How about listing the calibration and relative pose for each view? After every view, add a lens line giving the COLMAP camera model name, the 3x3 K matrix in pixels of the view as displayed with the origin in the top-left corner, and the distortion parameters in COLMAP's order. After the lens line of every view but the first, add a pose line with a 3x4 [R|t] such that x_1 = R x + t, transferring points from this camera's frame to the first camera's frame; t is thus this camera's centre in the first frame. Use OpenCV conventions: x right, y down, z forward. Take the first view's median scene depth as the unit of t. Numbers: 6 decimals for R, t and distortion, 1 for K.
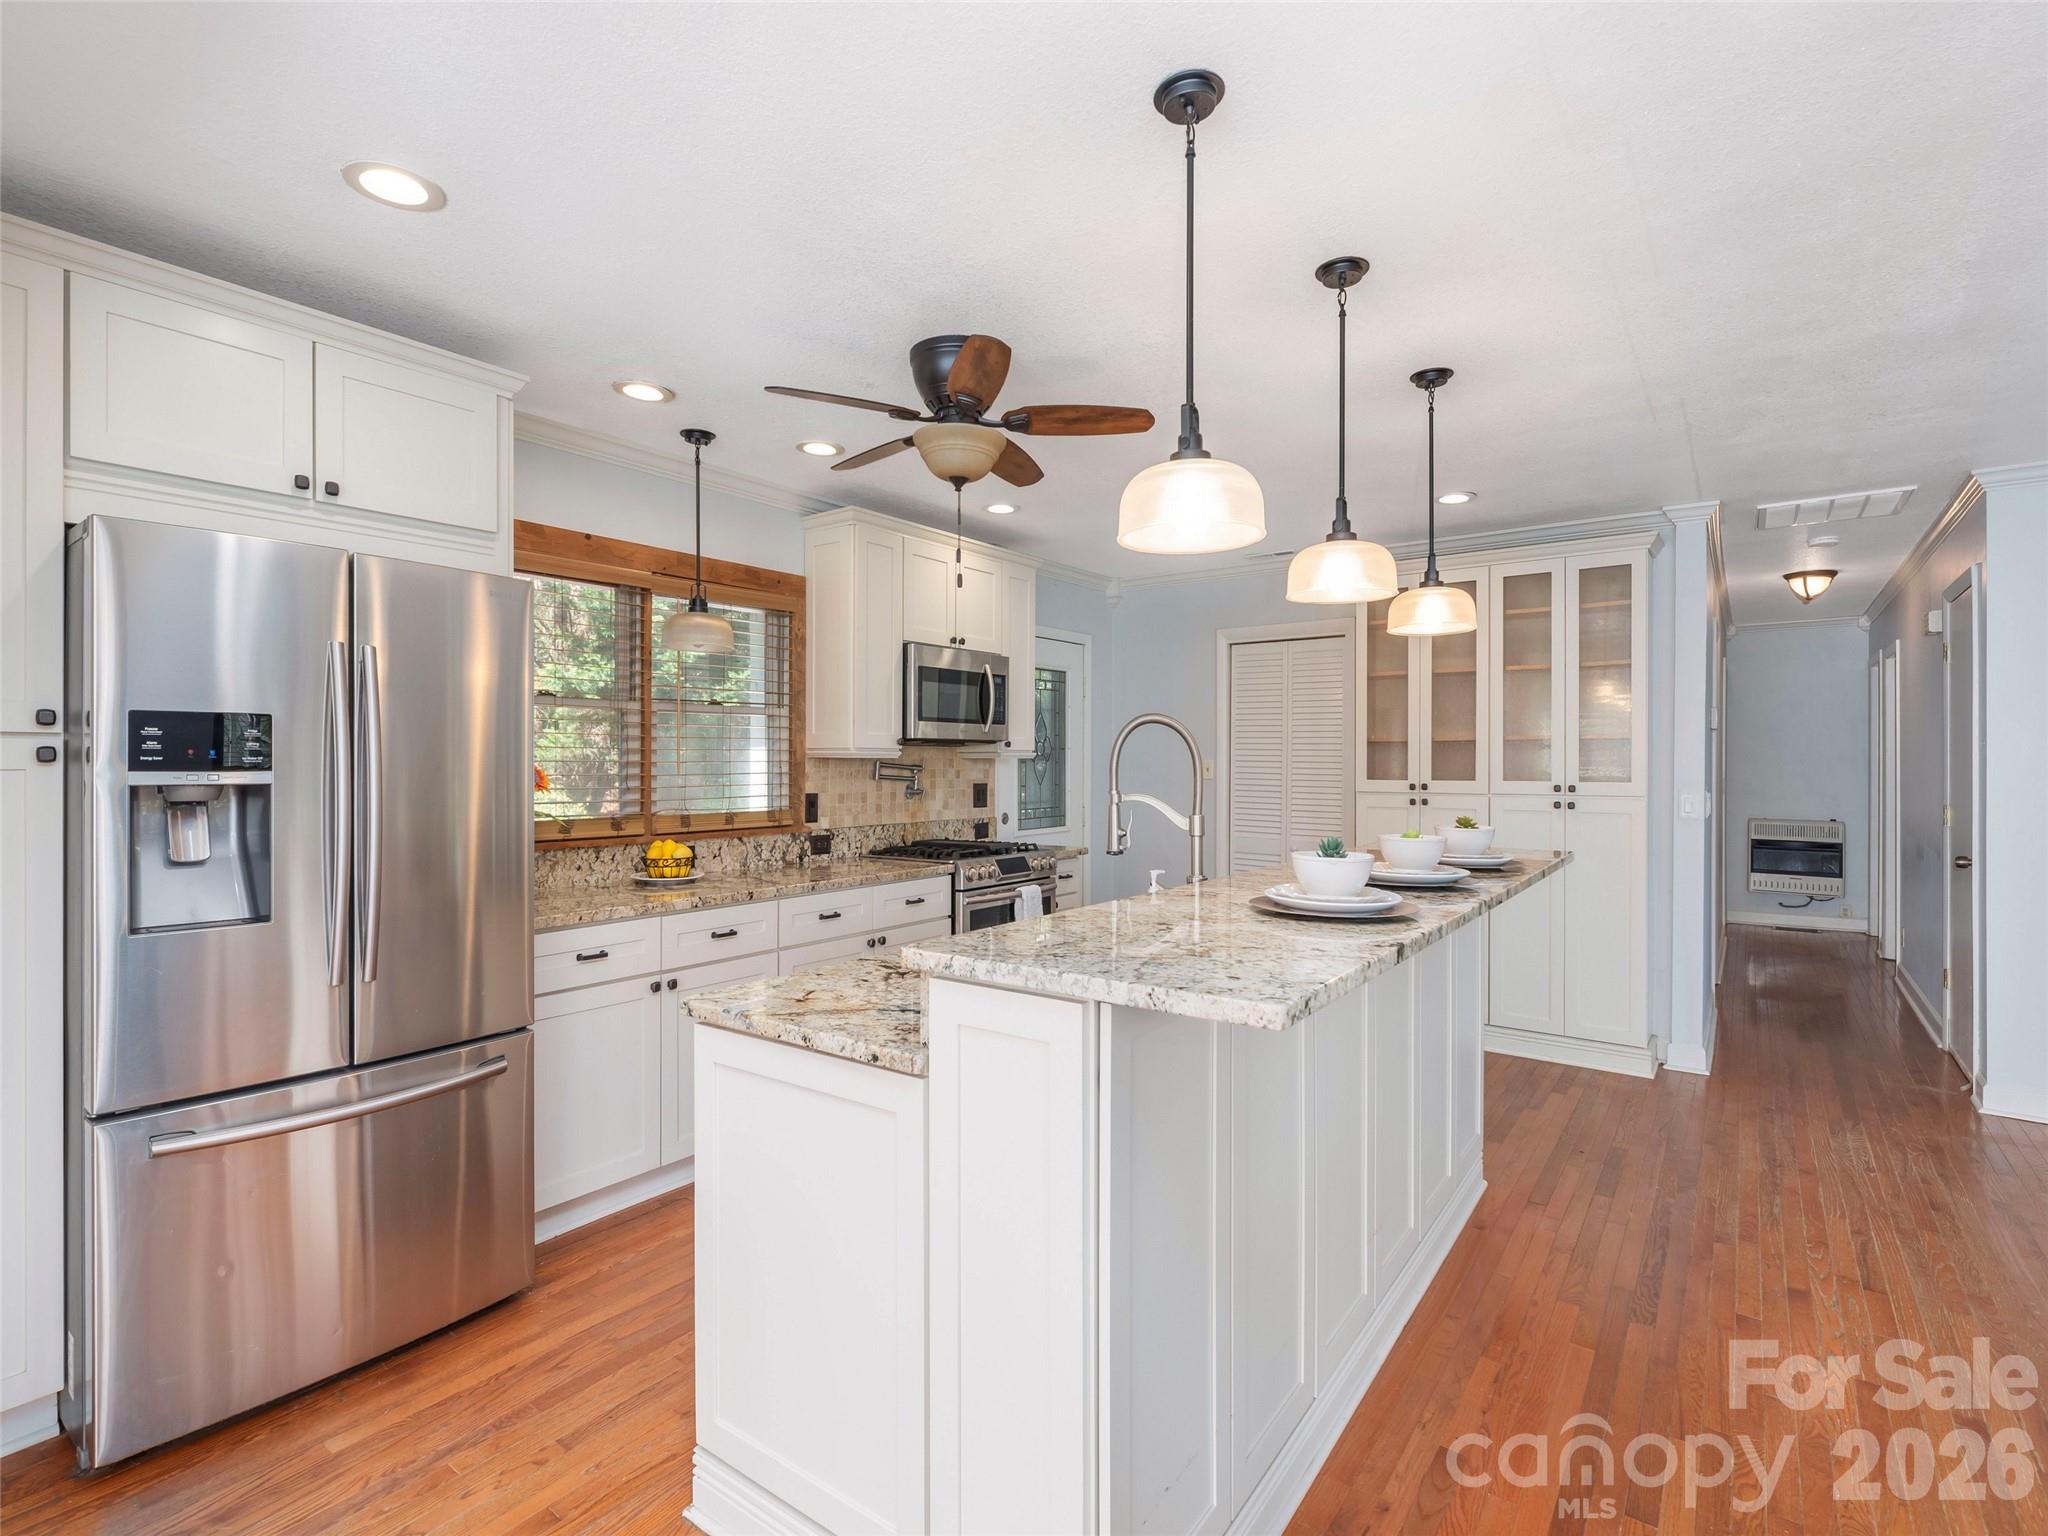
lens RADIAL K [[982.8, 0, 1007.3], [0, 982.8, 756.3], [0, 0, 1]] dist [0.002655, -0.000183]
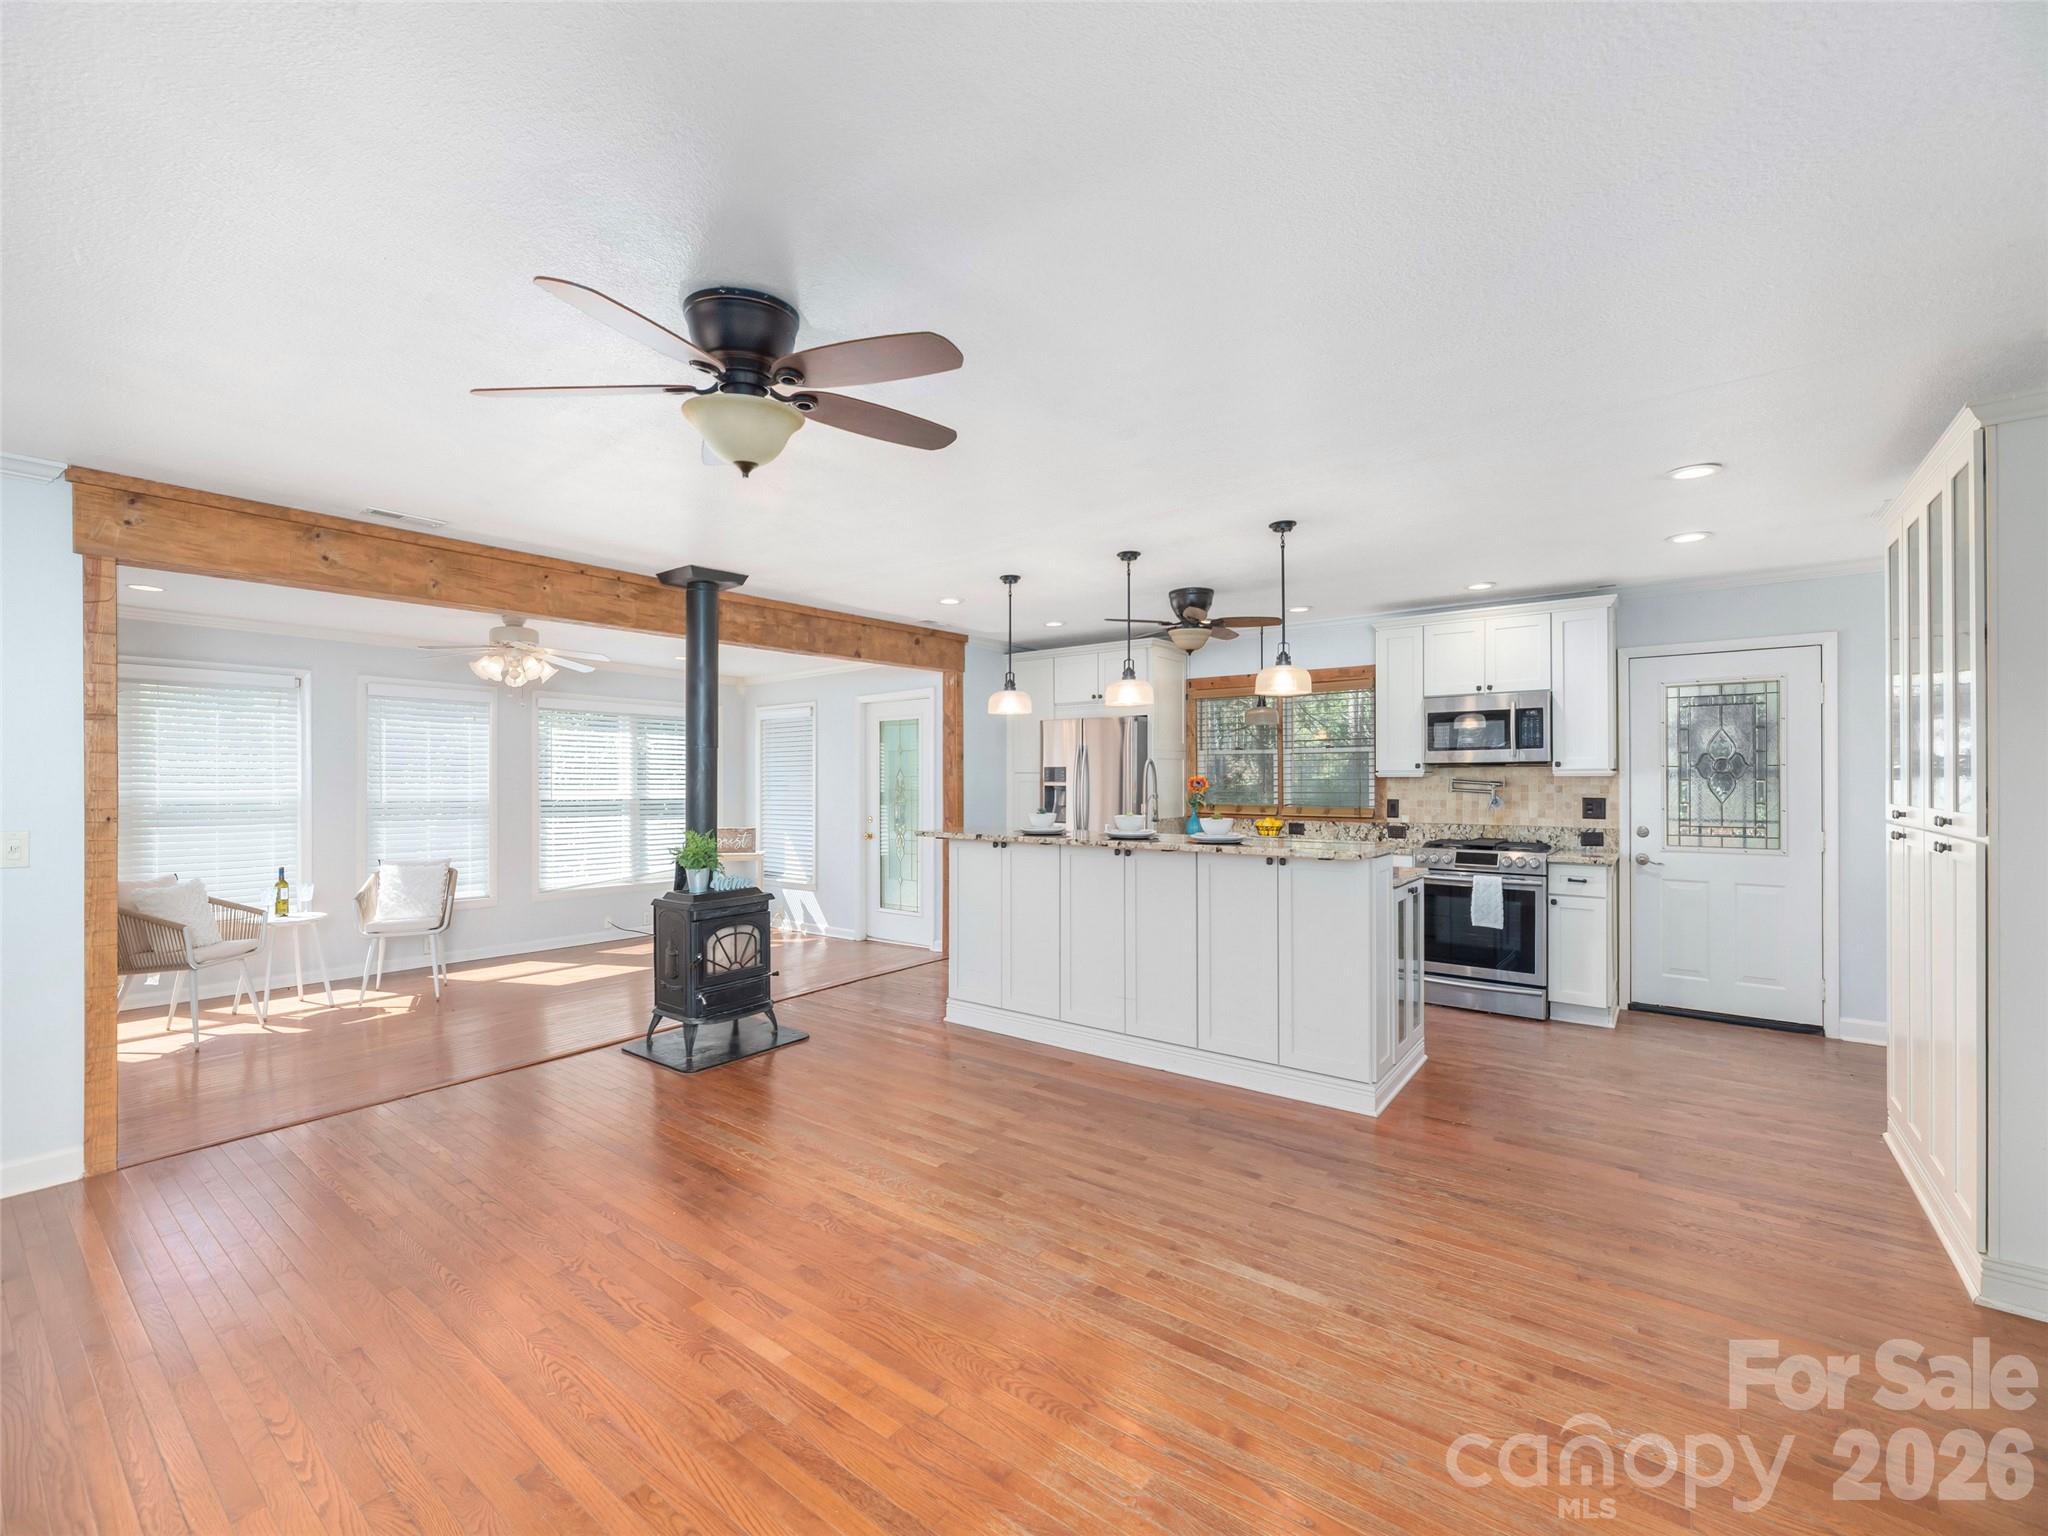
lens RADIAL K [[844.1, 0, 1039.8], [0, 844.1, 788.7], [0, 0, 1]] dist [0.002275, 0.000427]
pose [[0.010605, 0.011482, -0.999878, 1.156306], [0.007194, 0.999907, 0.011558, 0.000916], [0.999918, -0.007316, 0.010521, 0.415842]]
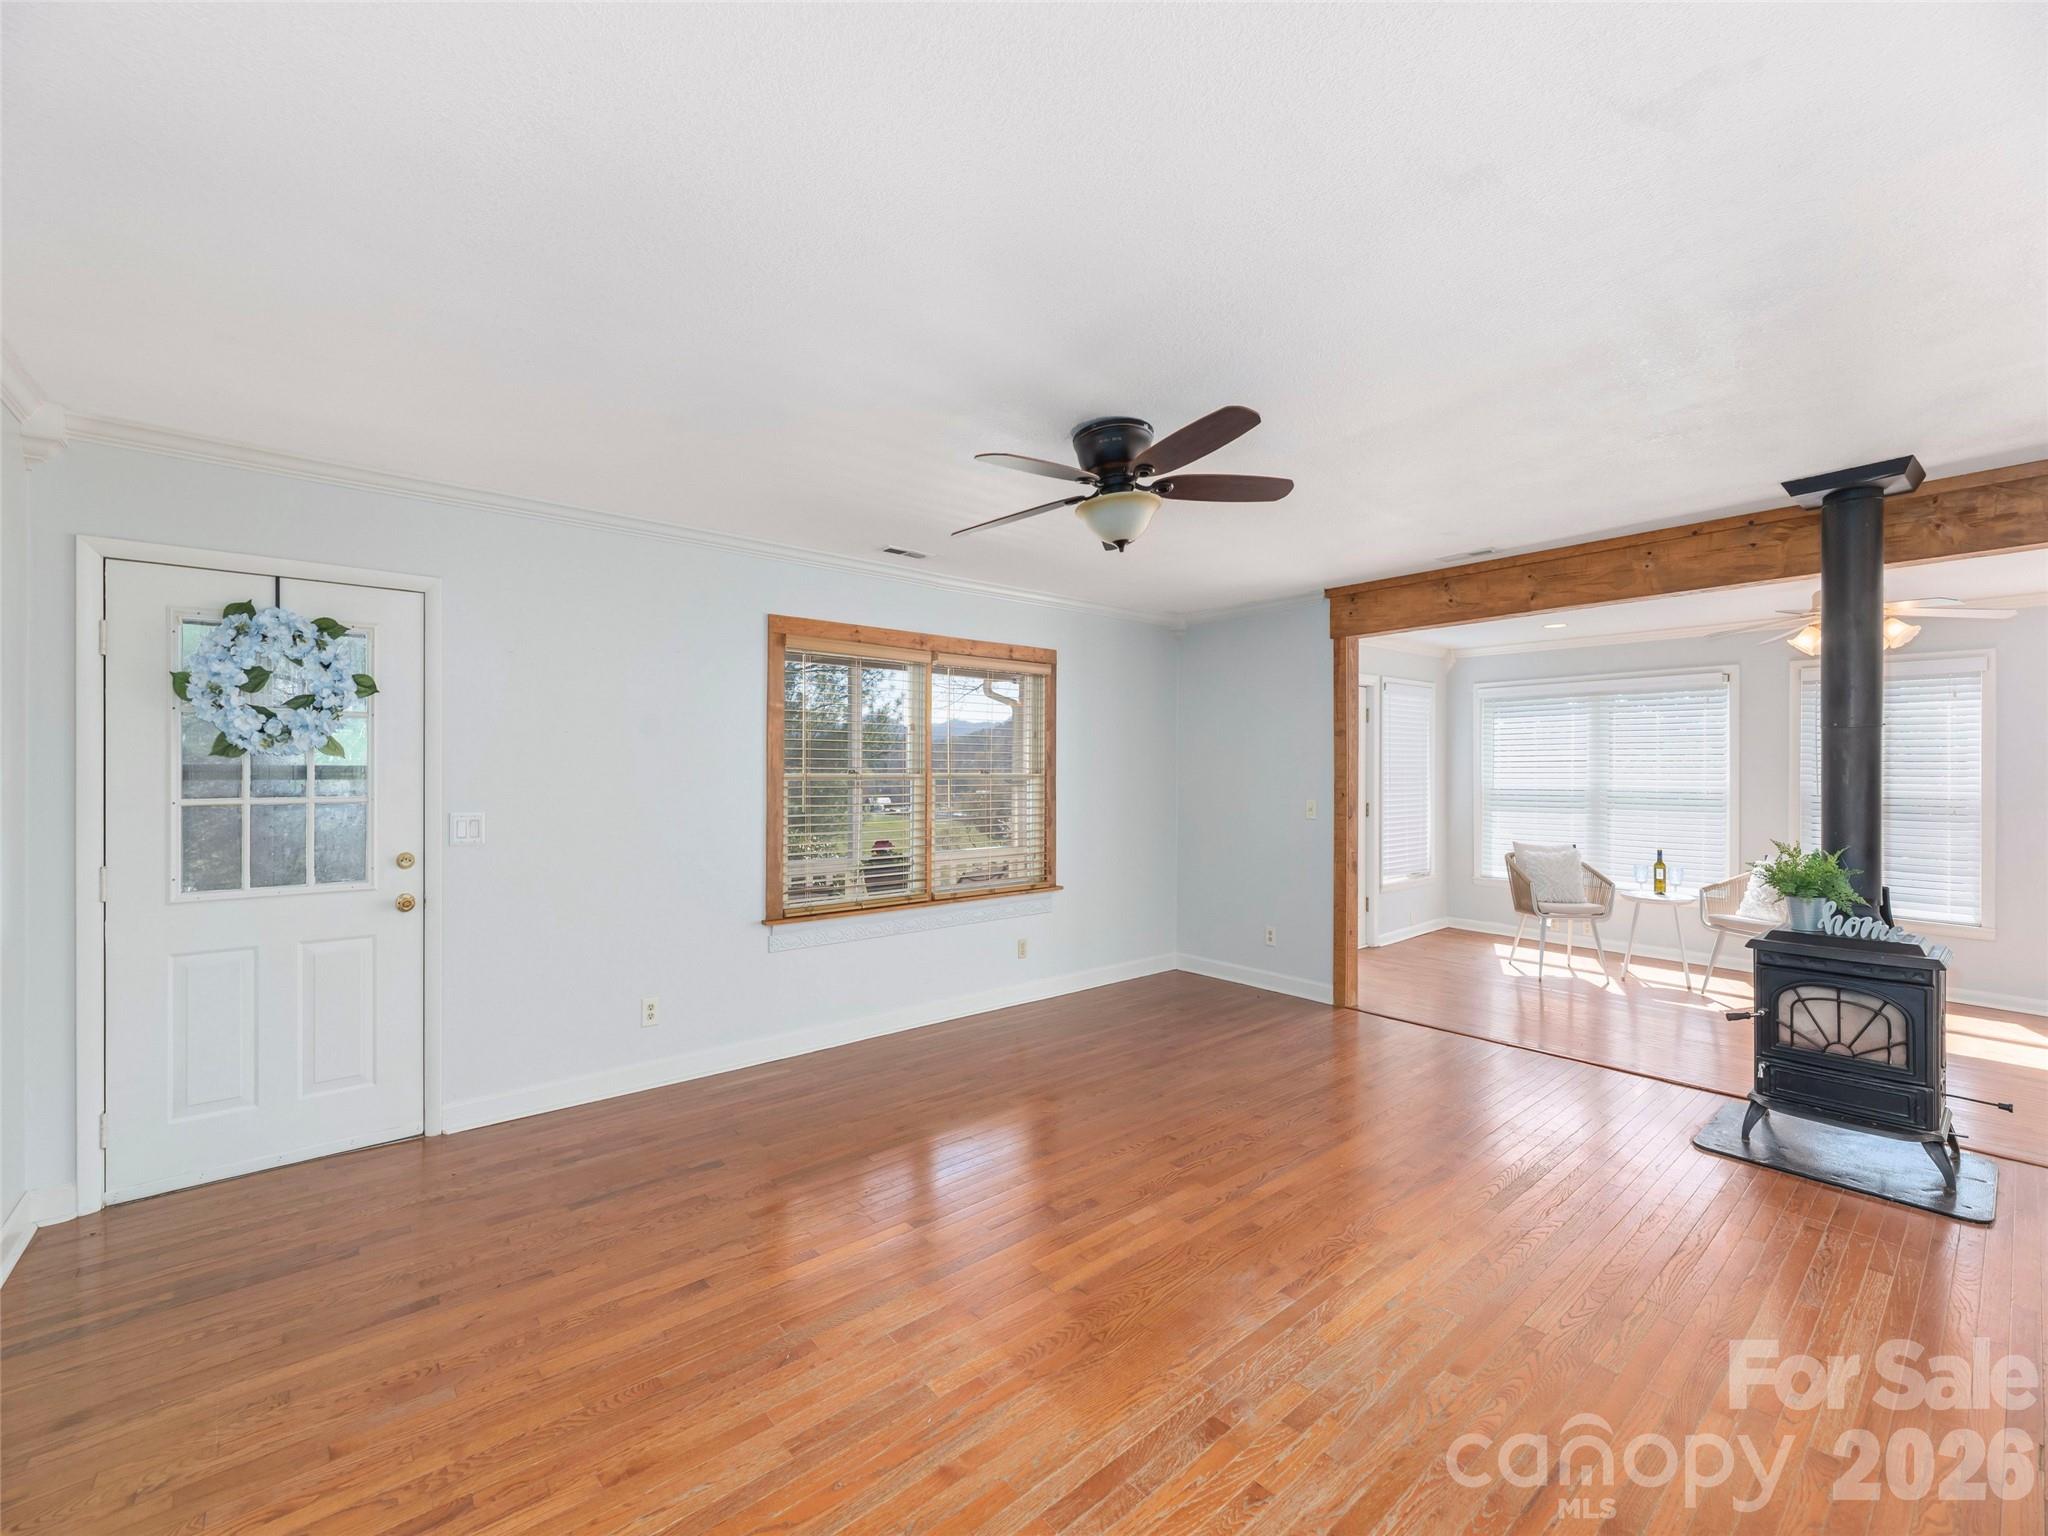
lens RADIAL K [[844.1, 0, 1012.5], [0, 844.1, 772.6], [0, 0, 1]] dist [0.002275, 0.000427]
pose [[-0.976518, -0.003430, 0.215408, 0.644006], [-0.003694, 0.999993, -0.000820, 0.000926], [-0.215403, -0.001596, -0.976524, 0.883920]]
